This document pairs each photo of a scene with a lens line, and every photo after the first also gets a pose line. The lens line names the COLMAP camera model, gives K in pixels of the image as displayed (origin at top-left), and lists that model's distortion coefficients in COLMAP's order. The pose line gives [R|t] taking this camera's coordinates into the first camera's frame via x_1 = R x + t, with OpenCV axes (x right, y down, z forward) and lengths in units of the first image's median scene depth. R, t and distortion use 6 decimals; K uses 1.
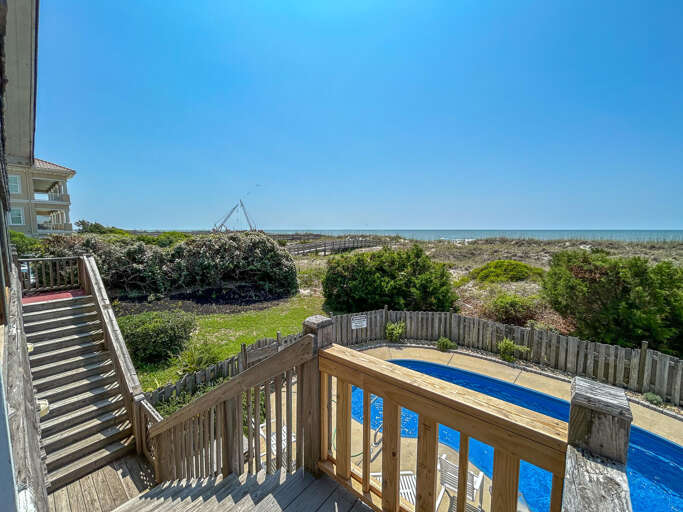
lens RADIAL K [[276.9, 0, 341.4], [0, 276.9, 254.6], [0, 0, 1]] dist [0.000894, -0.000317]
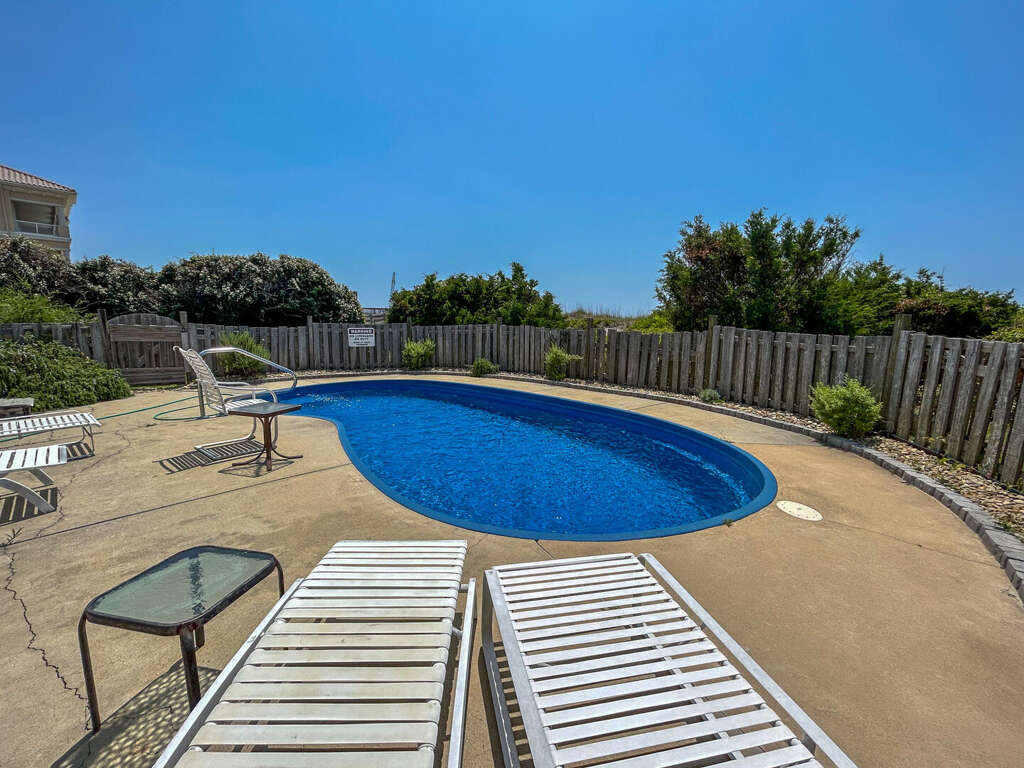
lens RADIAL K [[415.2, 0, 512.7], [0, 415.2, 382.8], [0, 0, 1]] dist [0.000894, -0.000317]
pose [[0.999293, 0.017254, -0.033394, 0.266927], [-0.015269, 0.998151, 0.058827, 0.167348], [0.034347, -0.058275, 0.997710, 0.009056]]
